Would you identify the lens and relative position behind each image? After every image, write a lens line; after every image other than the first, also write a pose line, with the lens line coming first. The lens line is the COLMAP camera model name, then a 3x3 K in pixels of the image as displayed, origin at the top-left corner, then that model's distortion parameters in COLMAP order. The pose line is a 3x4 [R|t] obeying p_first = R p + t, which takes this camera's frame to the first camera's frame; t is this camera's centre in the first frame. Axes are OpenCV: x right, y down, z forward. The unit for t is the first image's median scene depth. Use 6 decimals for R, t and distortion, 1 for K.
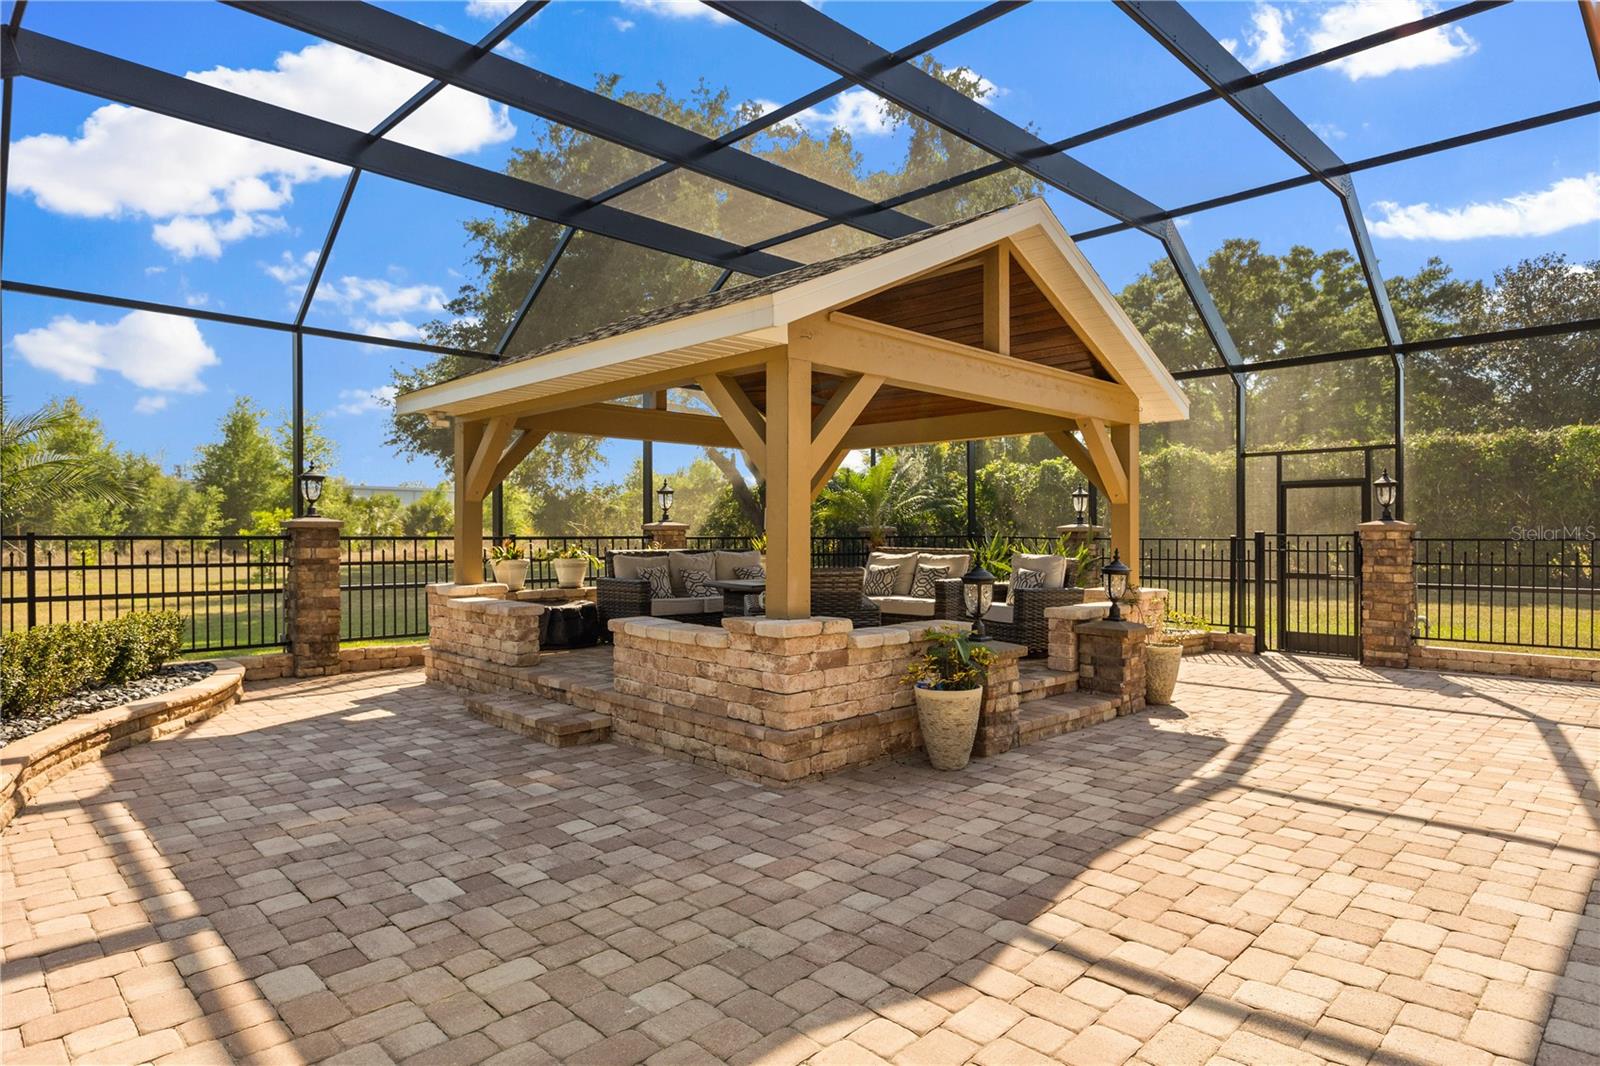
lens RADIAL K [[913.0, 0, 801.9], [0, 913.0, 532.7], [0, 0, 1]] dist [-0.005333, -0.000134]
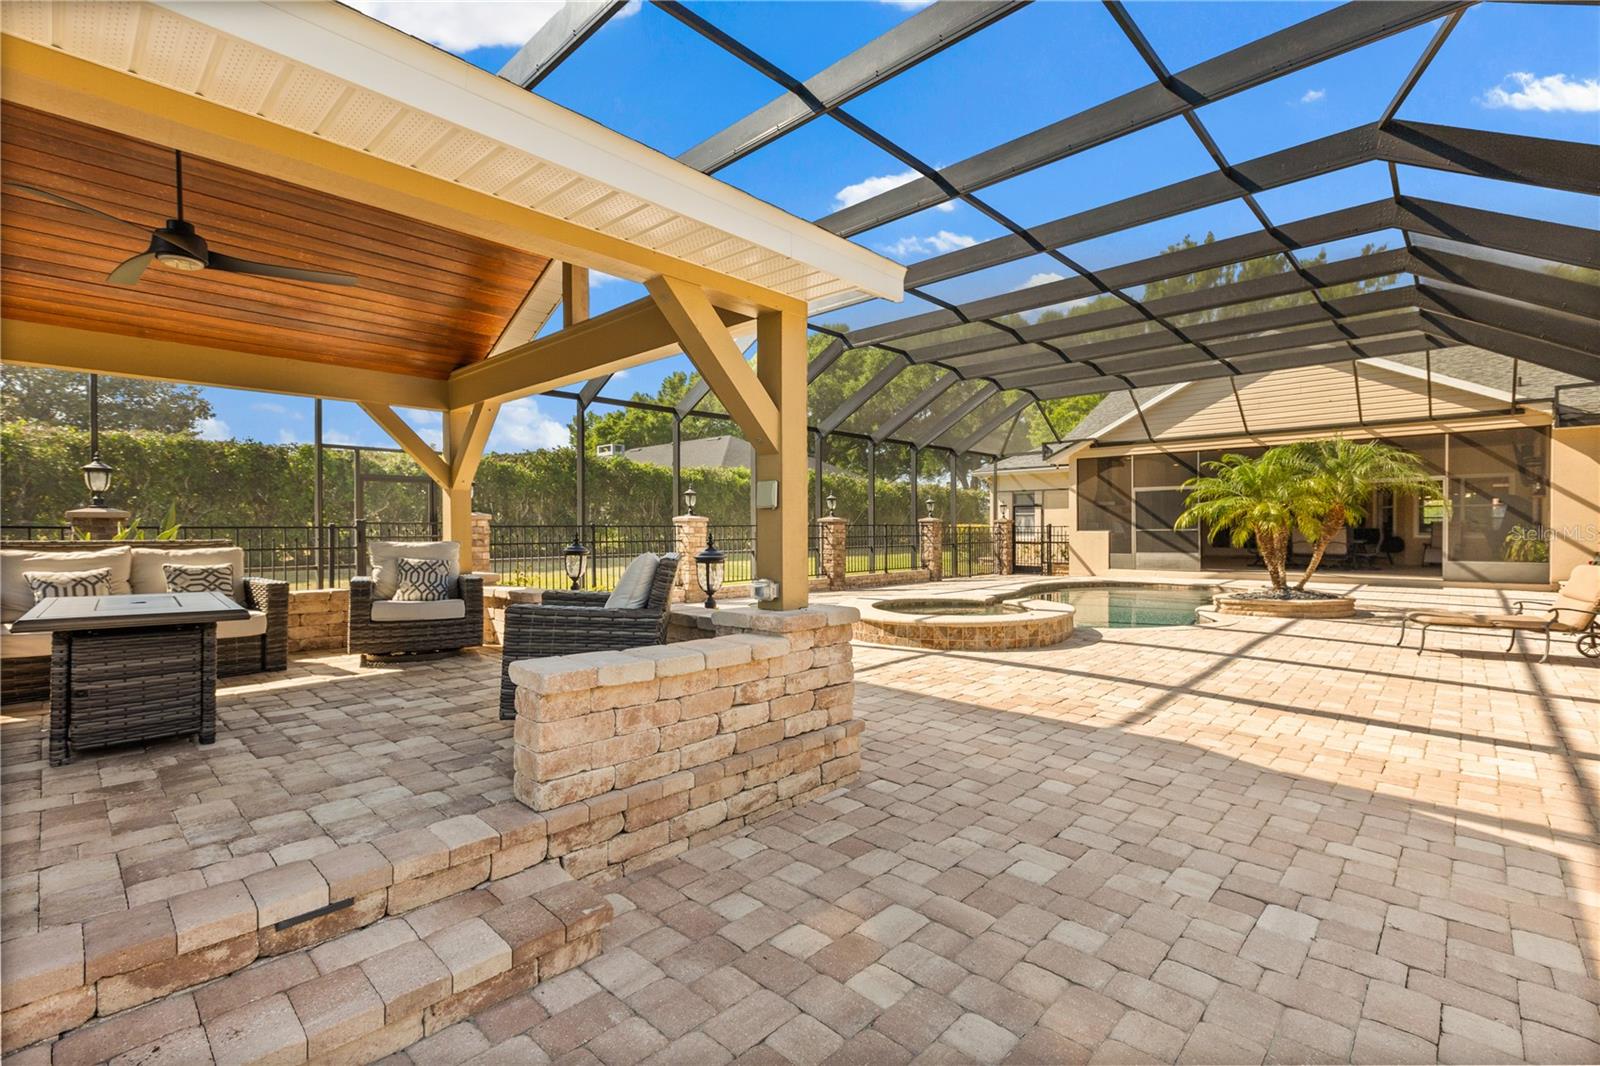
lens RADIAL K [[718.6, 0, 801.8], [0, 718.6, 534.5], [0, 0, 1]] dist [-0.001606, -0.000182]
pose [[-0.045084, -0.009962, 0.998934, -0.953895], [-0.002589, 0.999948, 0.009856, 0.019764], [-0.998980, -0.002142, -0.045108, 1.352391]]
